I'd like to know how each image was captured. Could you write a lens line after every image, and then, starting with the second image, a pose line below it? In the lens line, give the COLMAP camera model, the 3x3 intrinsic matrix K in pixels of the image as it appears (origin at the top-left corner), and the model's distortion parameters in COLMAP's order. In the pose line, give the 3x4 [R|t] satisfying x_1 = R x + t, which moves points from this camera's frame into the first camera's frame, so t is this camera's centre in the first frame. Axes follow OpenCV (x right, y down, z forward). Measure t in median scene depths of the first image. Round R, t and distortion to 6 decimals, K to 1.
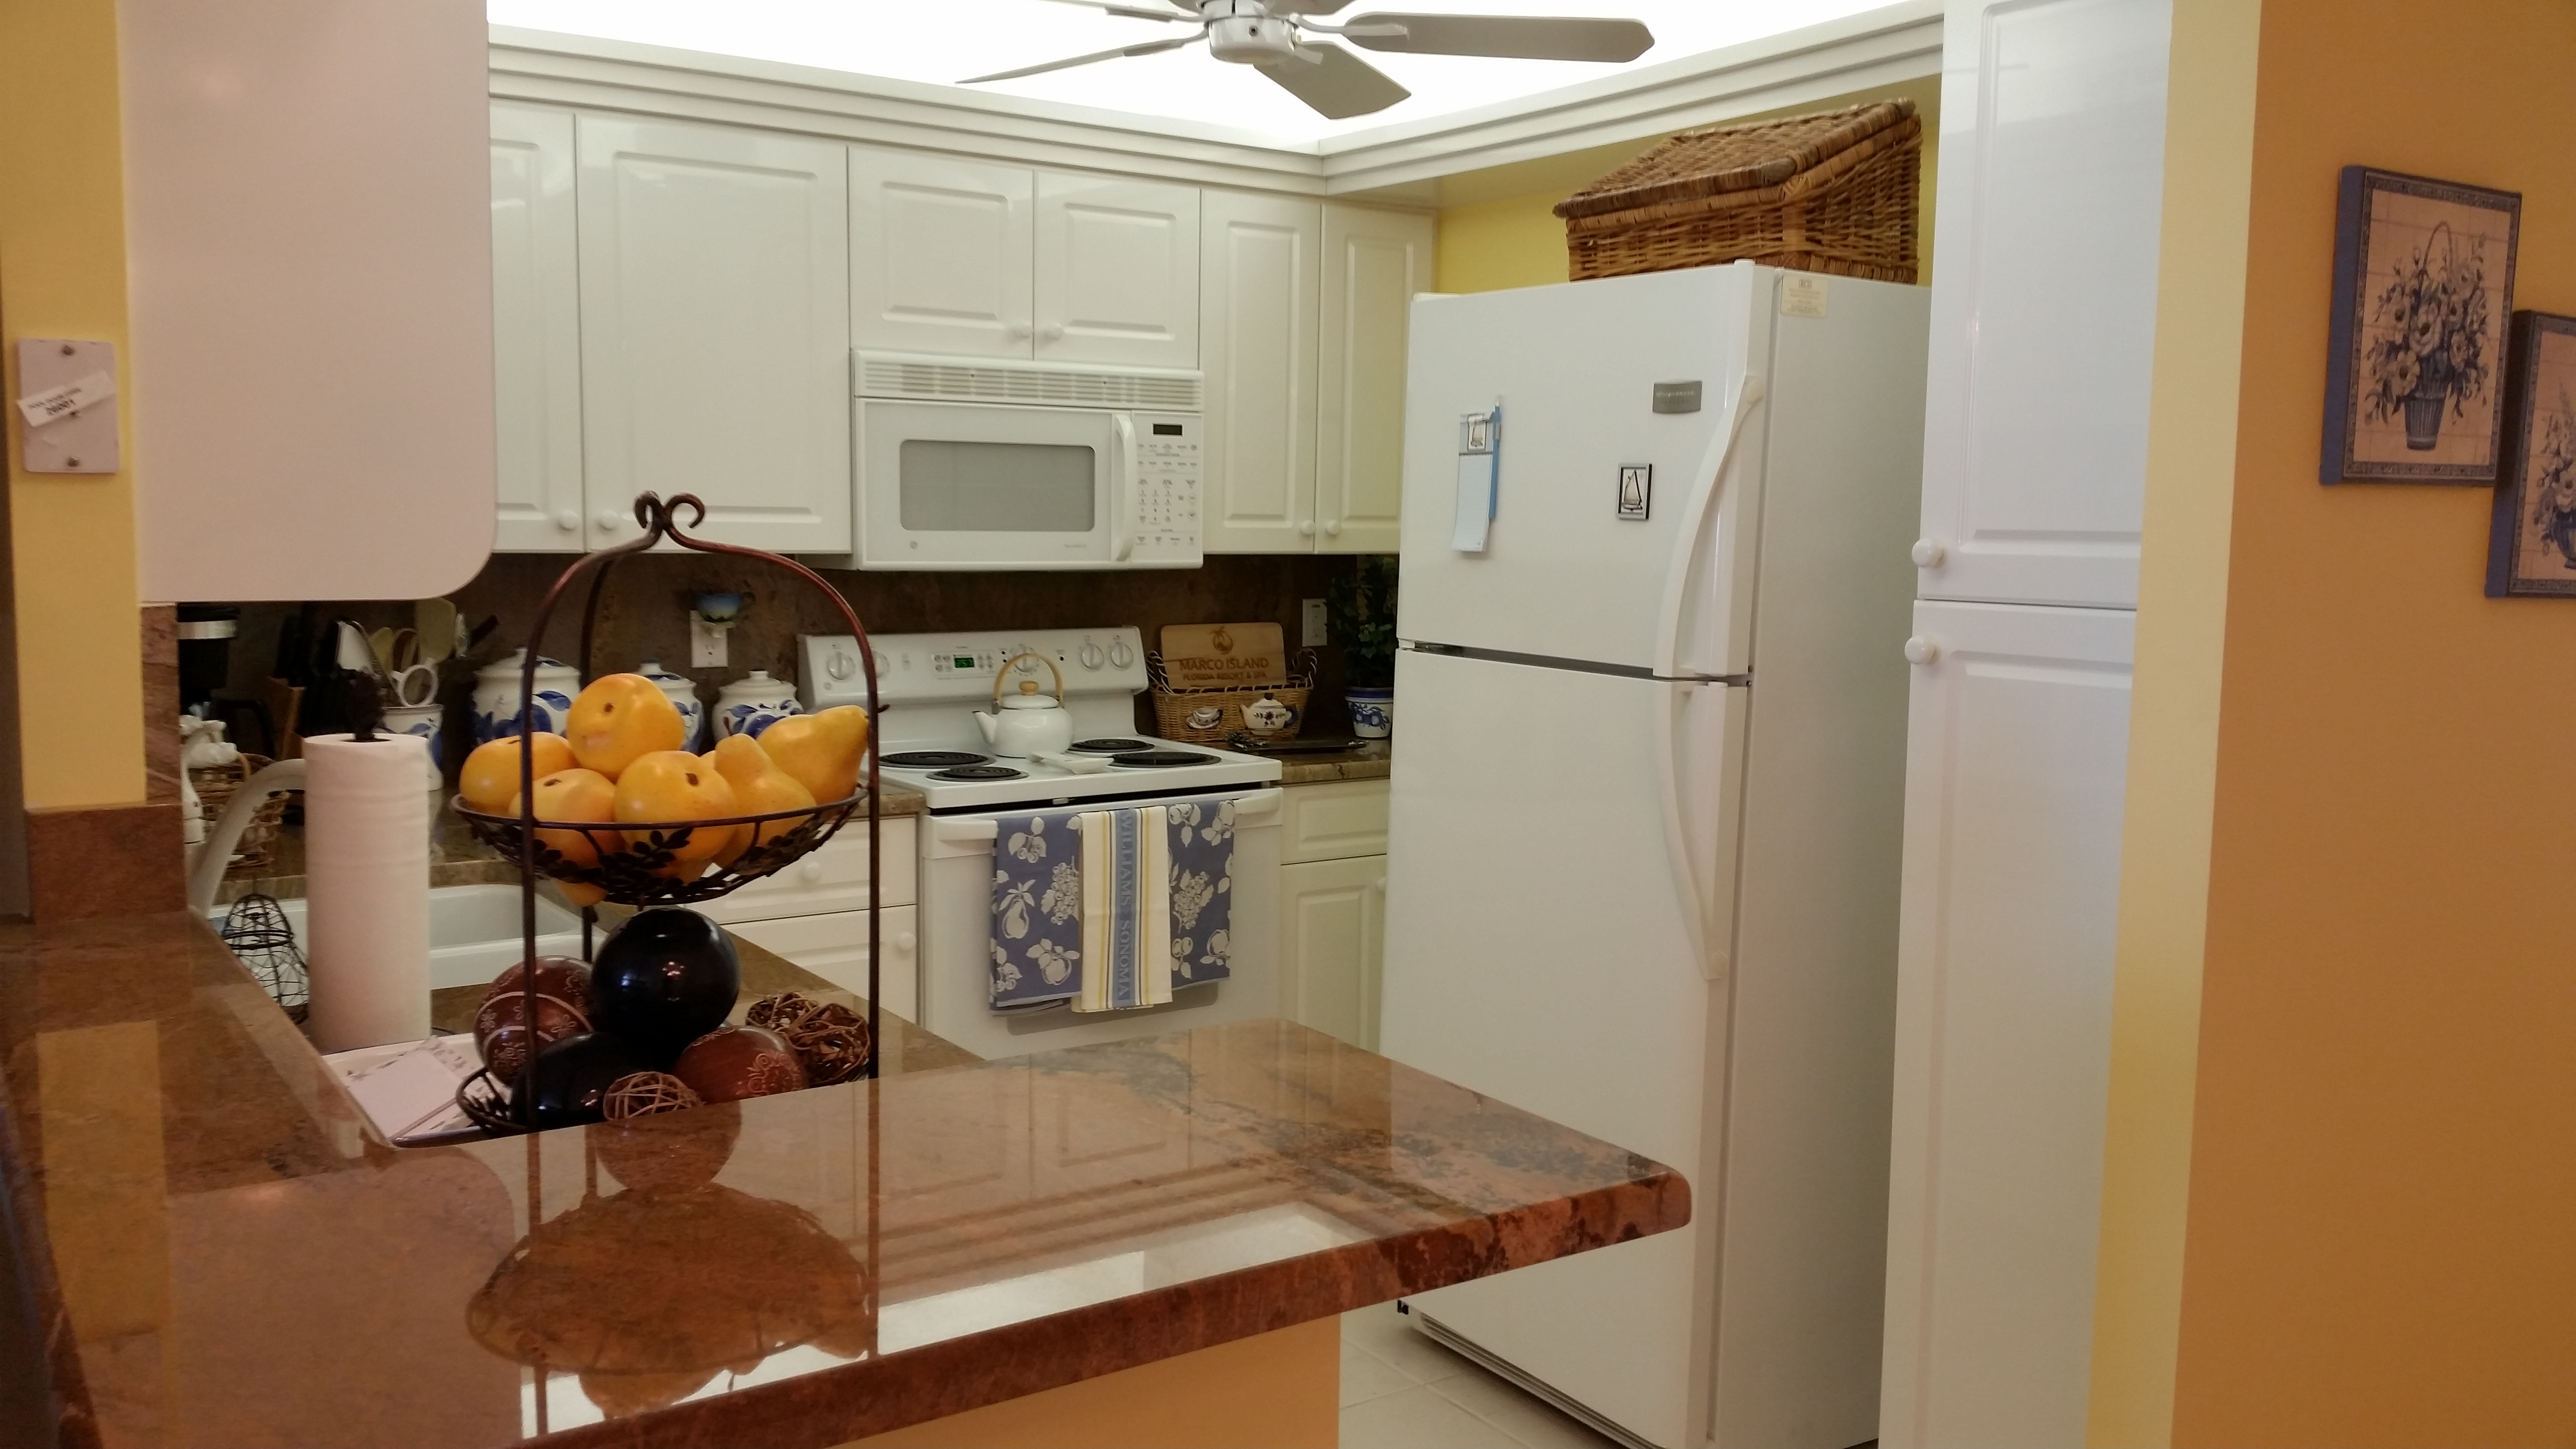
lens RADIAL K [[2319.3, 0, 1290.6], [0, 2319.3, 731.1], [0, 0, 1]] dist [0.059948, -0.001143]
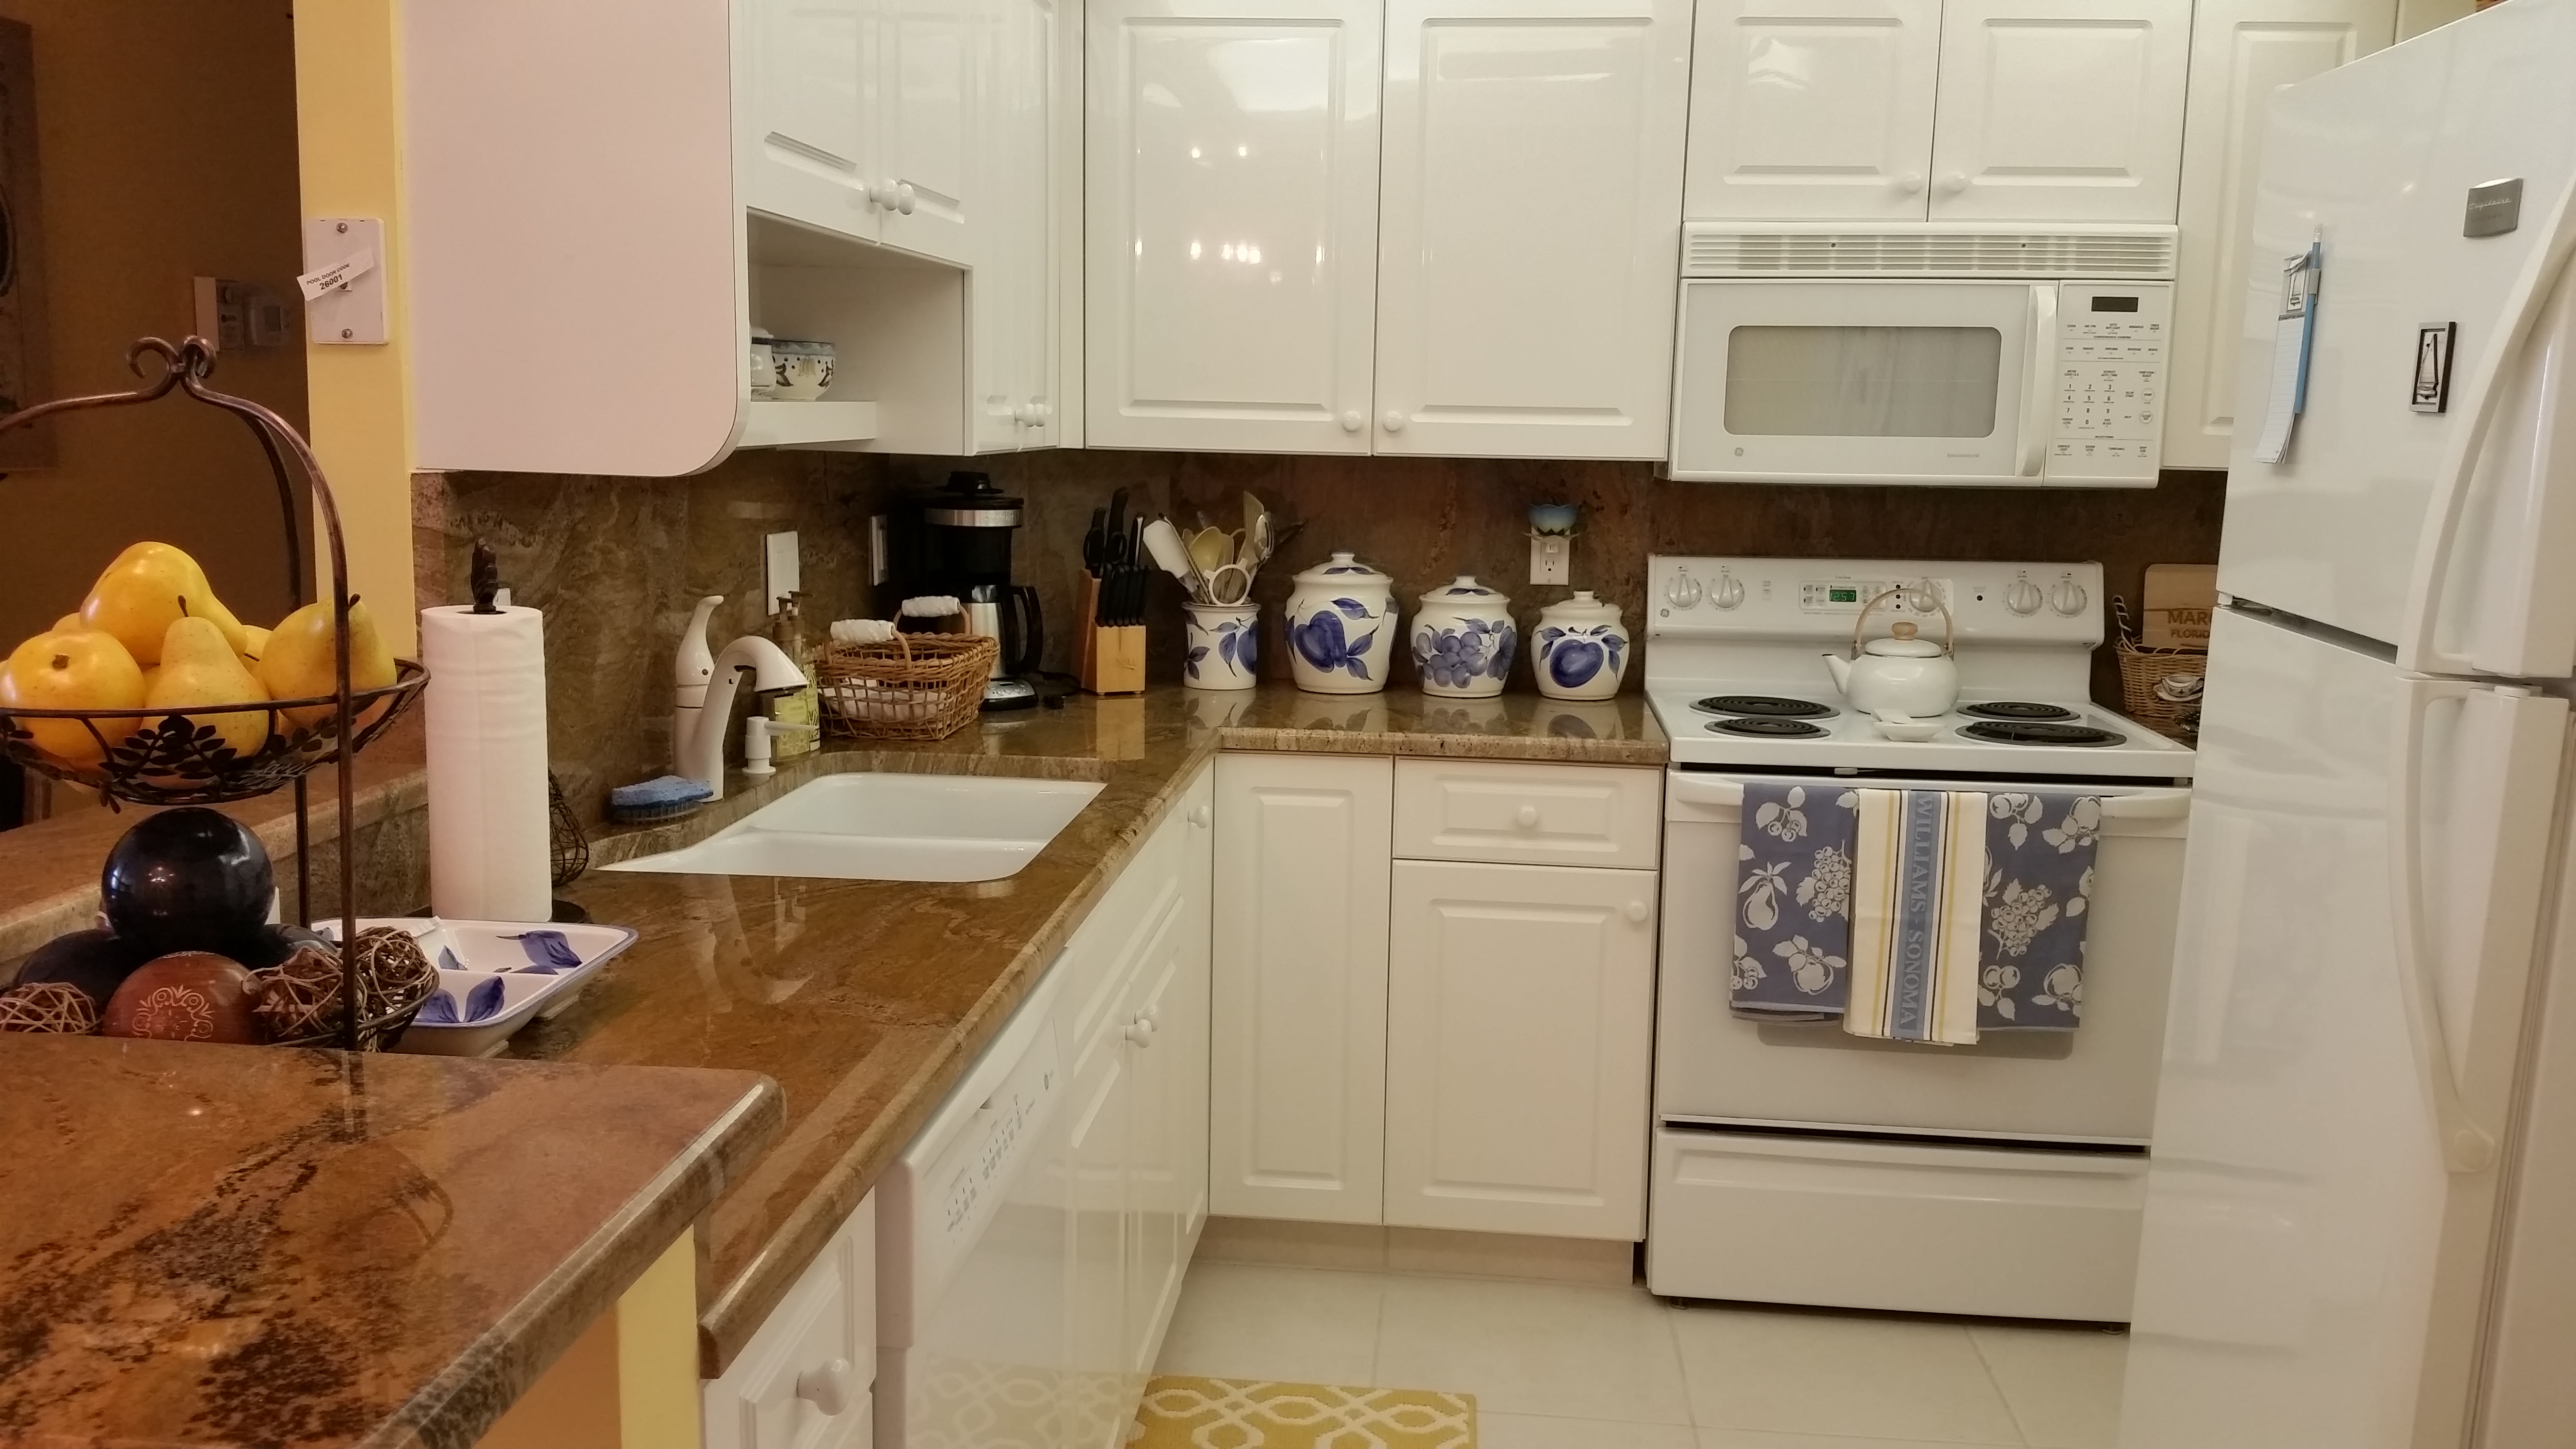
lens RADIAL K [[2195.1, 0, 1238.4], [0, 2195.1, 739.3], [0, 0, 1]] dist [0.144042, -0.359417]
pose [[0.716738, 0.102390, -0.689785, 0.275309], [-0.075569, 0.994741, 0.069135, -0.017833], [0.693236, 0.002575, 0.720706, 0.292698]]
